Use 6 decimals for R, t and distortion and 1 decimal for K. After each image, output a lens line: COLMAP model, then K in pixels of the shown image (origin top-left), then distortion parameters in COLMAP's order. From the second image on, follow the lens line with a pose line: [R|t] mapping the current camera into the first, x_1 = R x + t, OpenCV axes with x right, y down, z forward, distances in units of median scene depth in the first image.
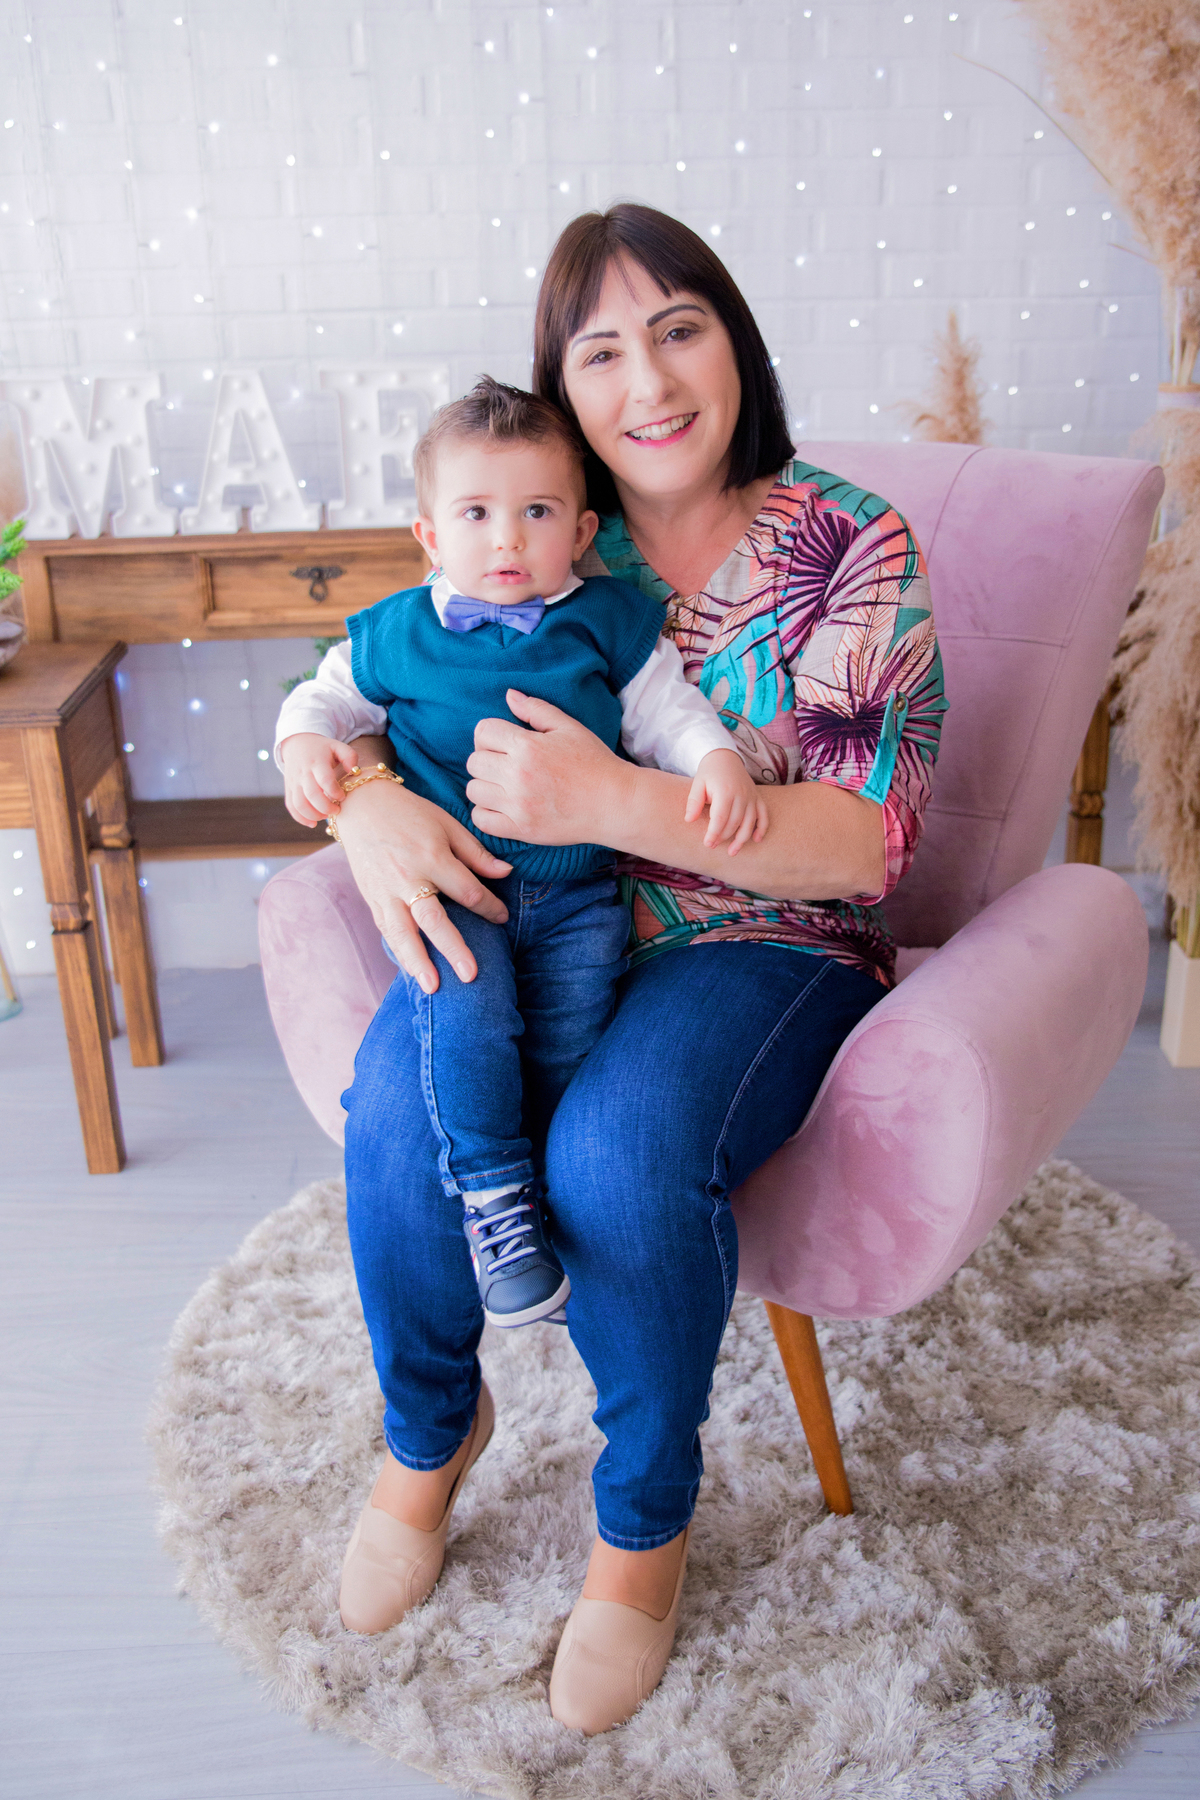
lens RADIAL K [[1646.9, 0, 601.0], [0, 1646.9, 870.4], [0, 0, 1]] dist [-0.090967, 0.100026]
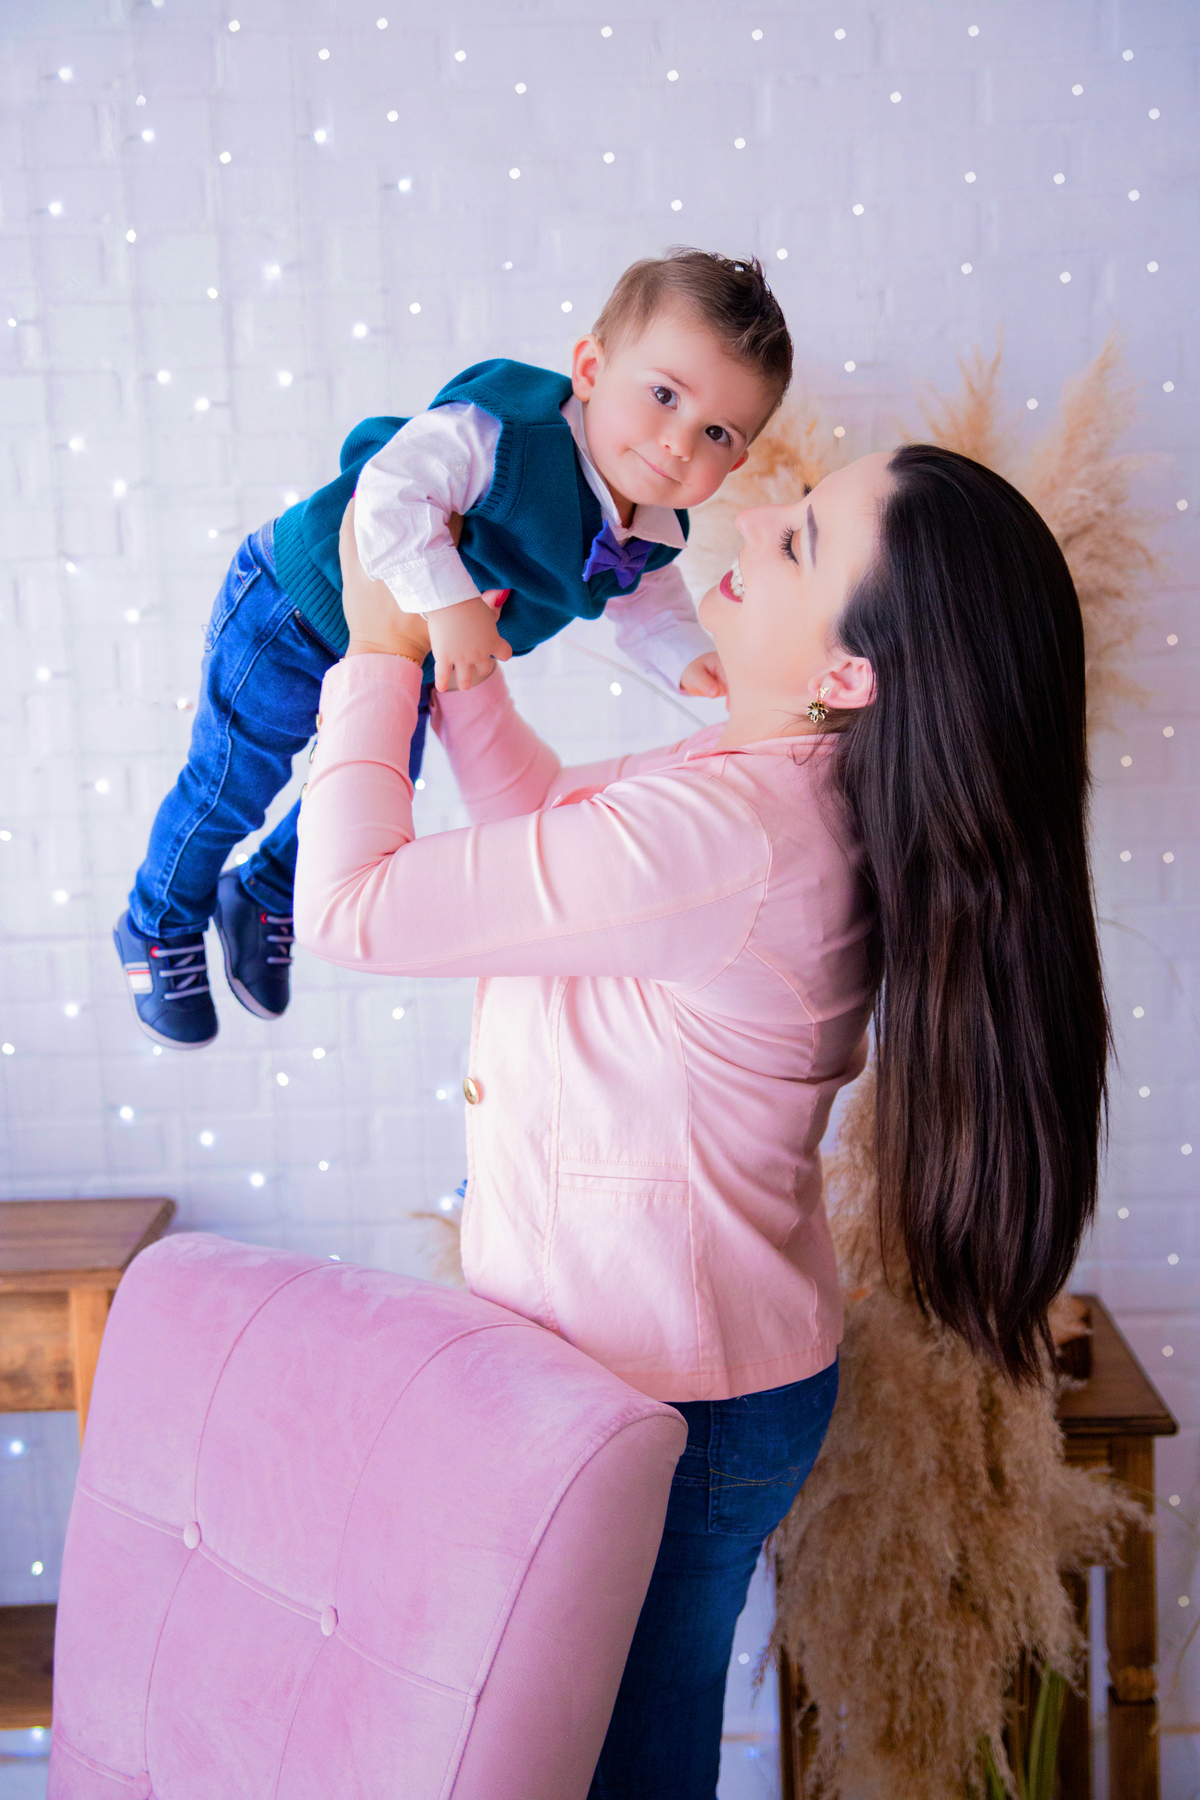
lens RADIAL K [[2342.2, 0, 600.3], [0, 2342.2, 901.6], [0, 0, 1]] dist [0.057915, 0.057697]
pose [[0.997974, -0.004511, -0.063463, 0.289079], [-0.009221, 0.976696, -0.214431, -0.154836], [0.062951, 0.214582, 0.974675, -0.008252]]
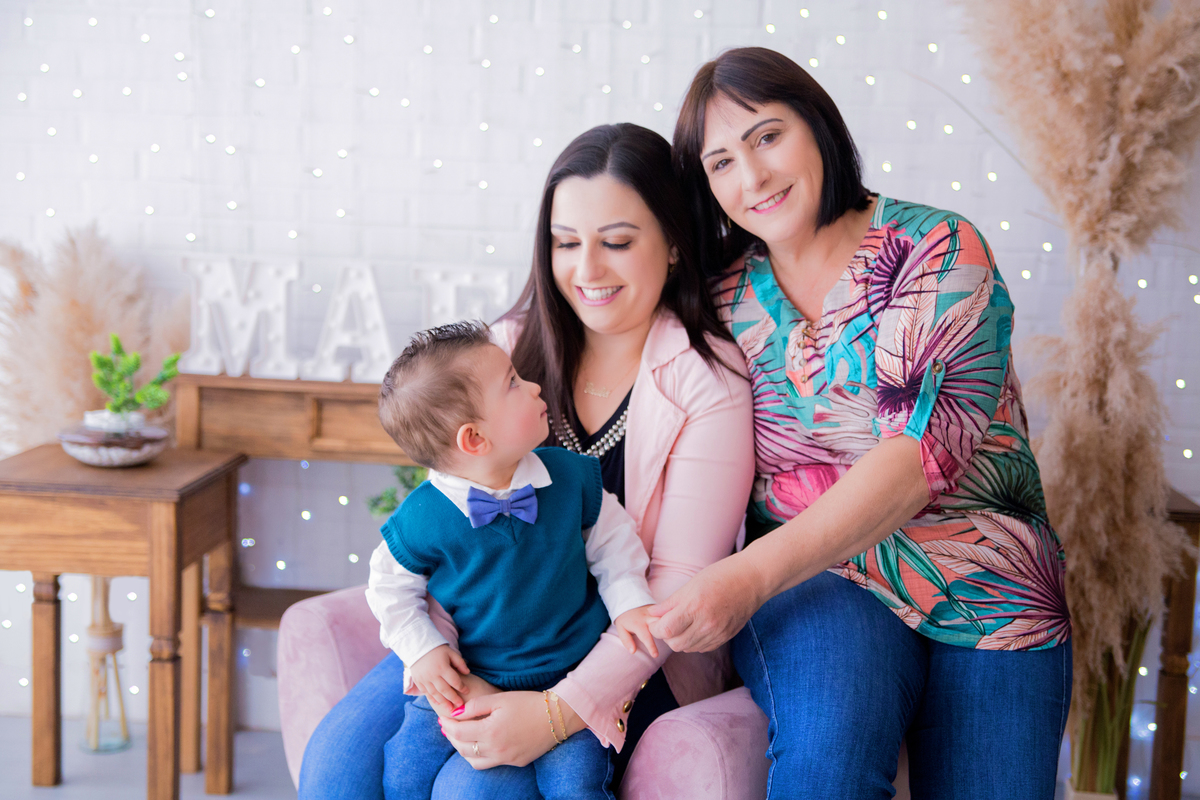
lens RADIAL K [[1561.5, 0, 598.0], [0, 1561.5, 403.3], [0, 0, 1]] dist [0.057915, 0.057697]
pose [[0.988832, 0.076328, -0.128006, 0.150272], [-0.103701, 0.969259, -0.223121, 0.075036], [0.107041, 0.233903, 0.966350, -0.208322]]
